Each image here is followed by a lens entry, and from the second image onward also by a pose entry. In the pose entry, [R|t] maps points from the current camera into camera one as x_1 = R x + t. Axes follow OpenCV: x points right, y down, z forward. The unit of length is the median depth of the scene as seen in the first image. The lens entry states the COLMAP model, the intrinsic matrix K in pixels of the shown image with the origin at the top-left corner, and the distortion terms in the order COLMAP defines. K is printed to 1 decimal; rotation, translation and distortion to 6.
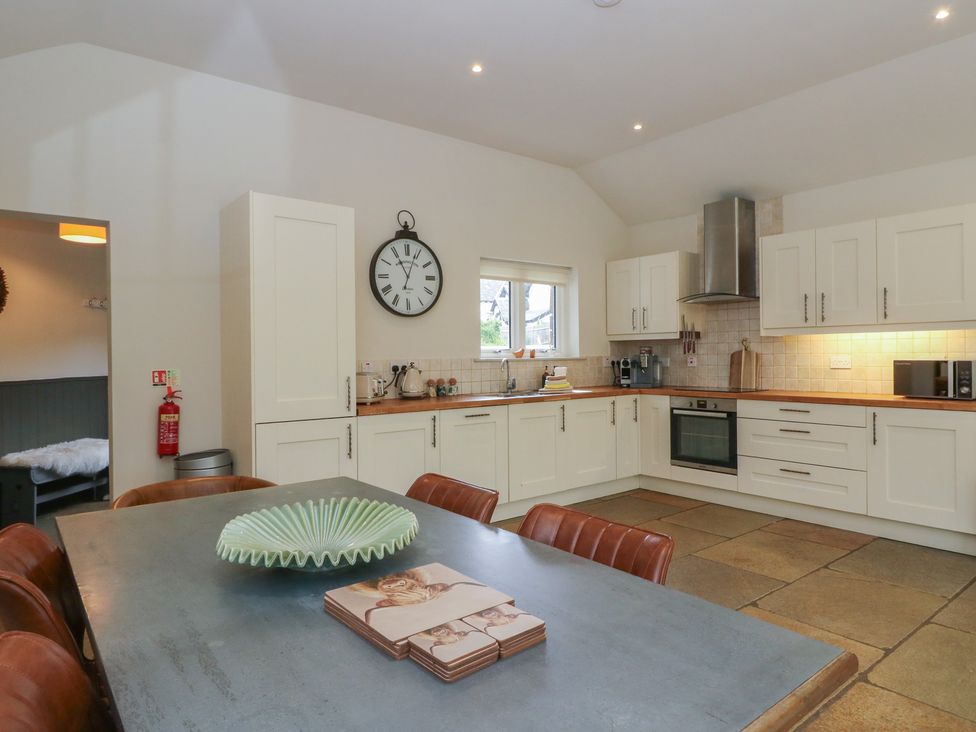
lens RADIAL K [[609.2, 0, 490.2], [0, 609.2, 357.3], [0, 0, 1]] dist [-0.003704, -0.005158]
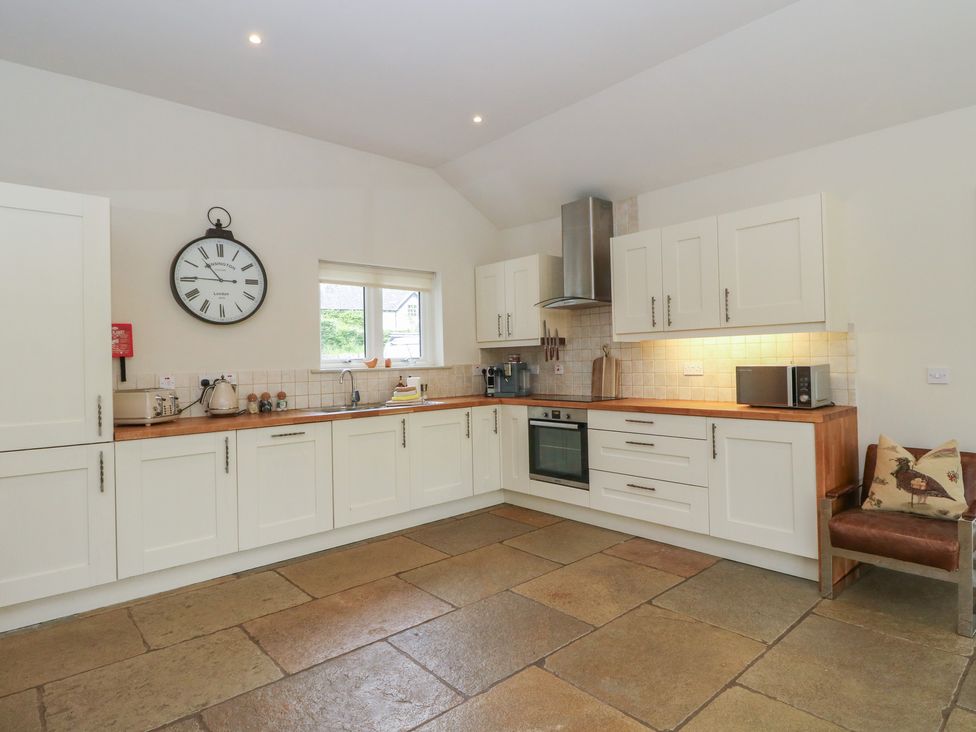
lens RADIAL K [[557.1, 0, 498.3], [0, 557.1, 355.2], [0, 0, 1]] dist [-0.000713, -0.001614]
pose [[0.997784, -0.012538, 0.065346, 0.211973], [0.013478, 0.999812, -0.013964, -0.004426], [-0.065158, 0.014813, 0.997765, 0.149073]]
